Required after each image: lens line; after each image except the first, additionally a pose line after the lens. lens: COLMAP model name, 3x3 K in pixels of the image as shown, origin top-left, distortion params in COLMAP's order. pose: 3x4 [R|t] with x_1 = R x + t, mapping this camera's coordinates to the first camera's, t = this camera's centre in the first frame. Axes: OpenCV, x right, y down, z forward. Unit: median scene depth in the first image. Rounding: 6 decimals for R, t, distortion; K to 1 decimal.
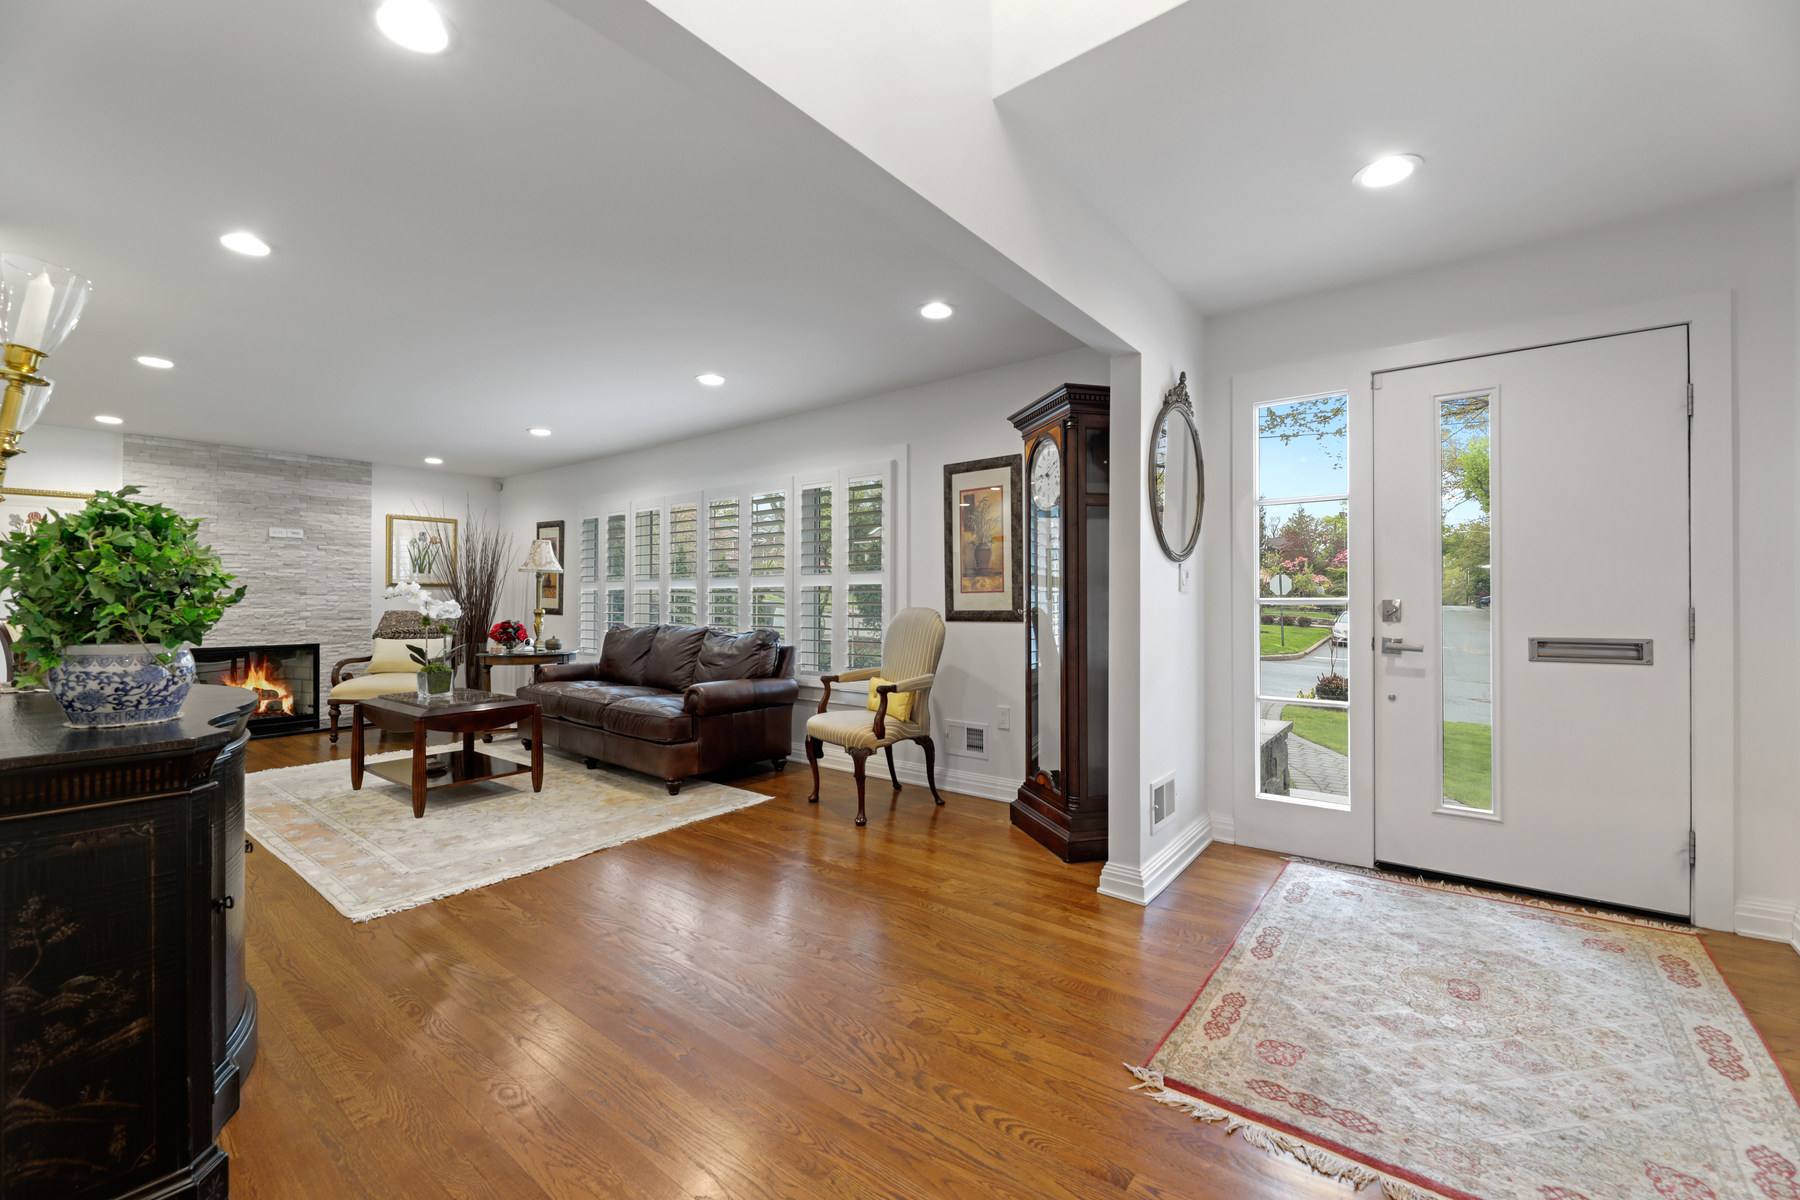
lens RADIAL K [[730.4, 0, 897.8], [0, 730.4, 598.2], [0, 0, 1]] dist [-0.001034, -0.002140]
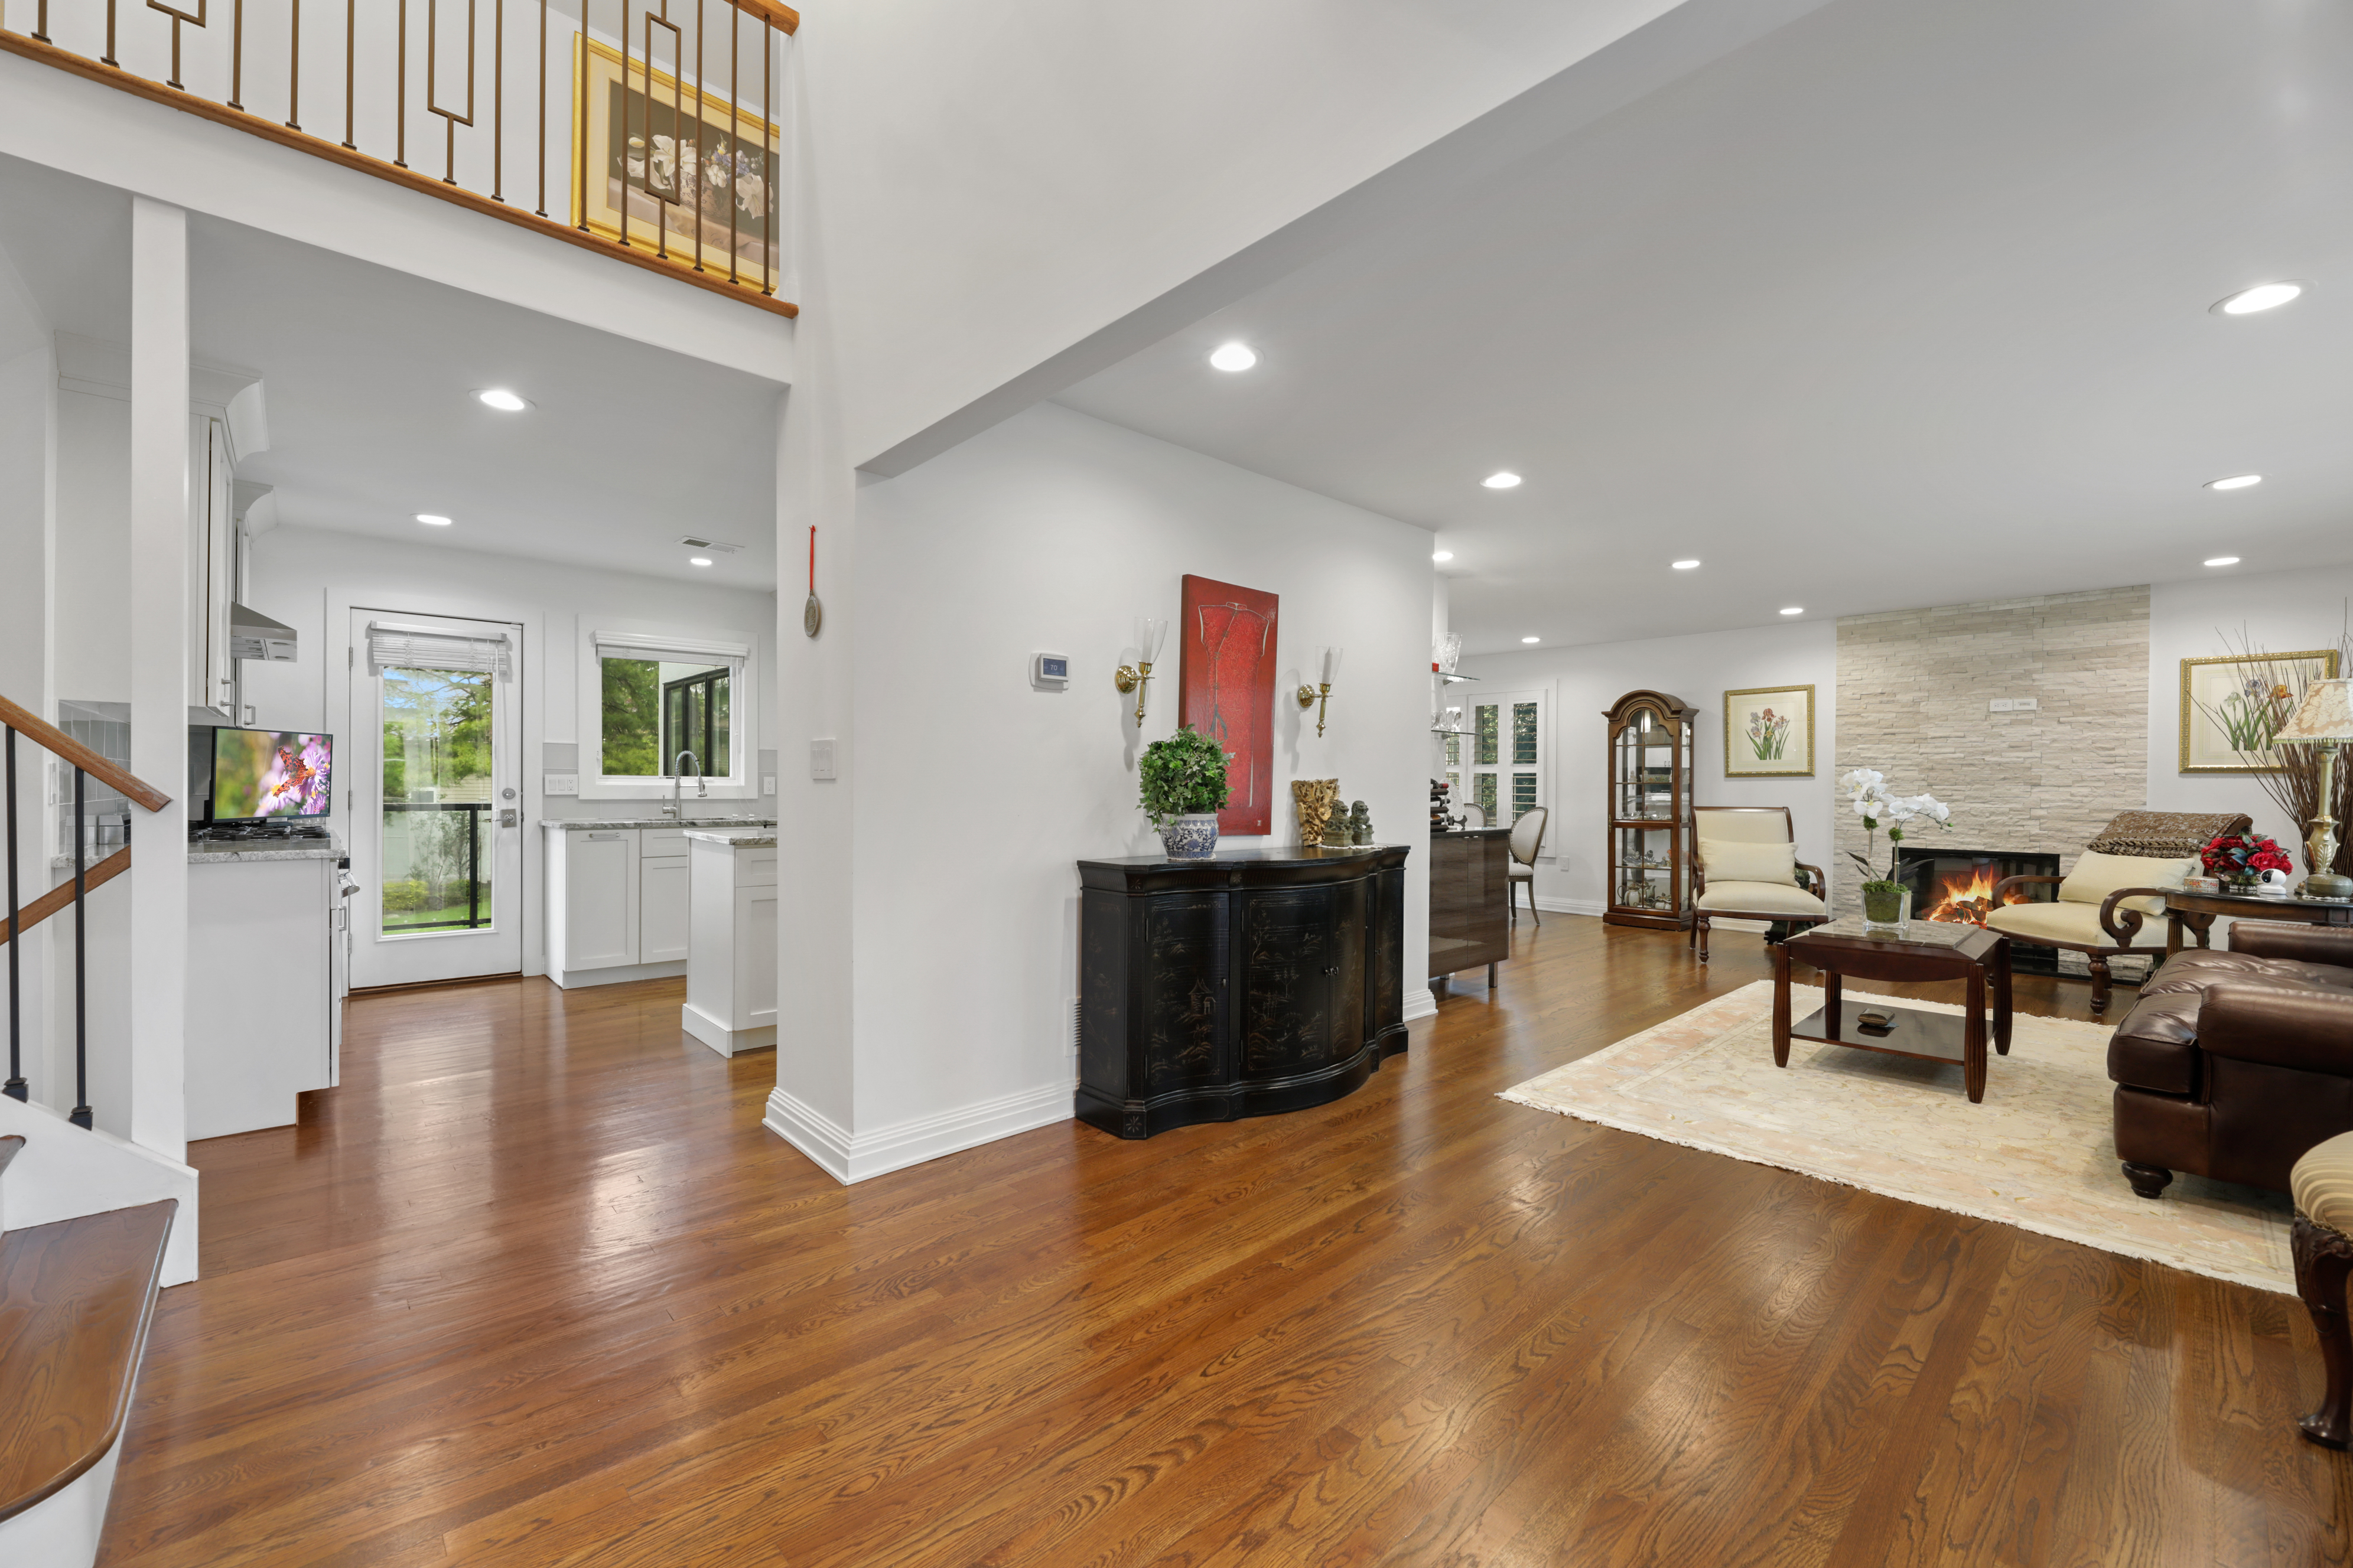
lens RADIAL K [[954.6, 0, 1185.7], [0, 954.6, 784.3], [0, 0, 1]] dist [-0.001034, -0.002140]
pose [[-0.141576, 0.000283, -0.989927, 0.335735], [-0.006122, 0.999981, 0.001161, -0.003061], [0.989908, 0.006224, -0.141572, 0.363712]]
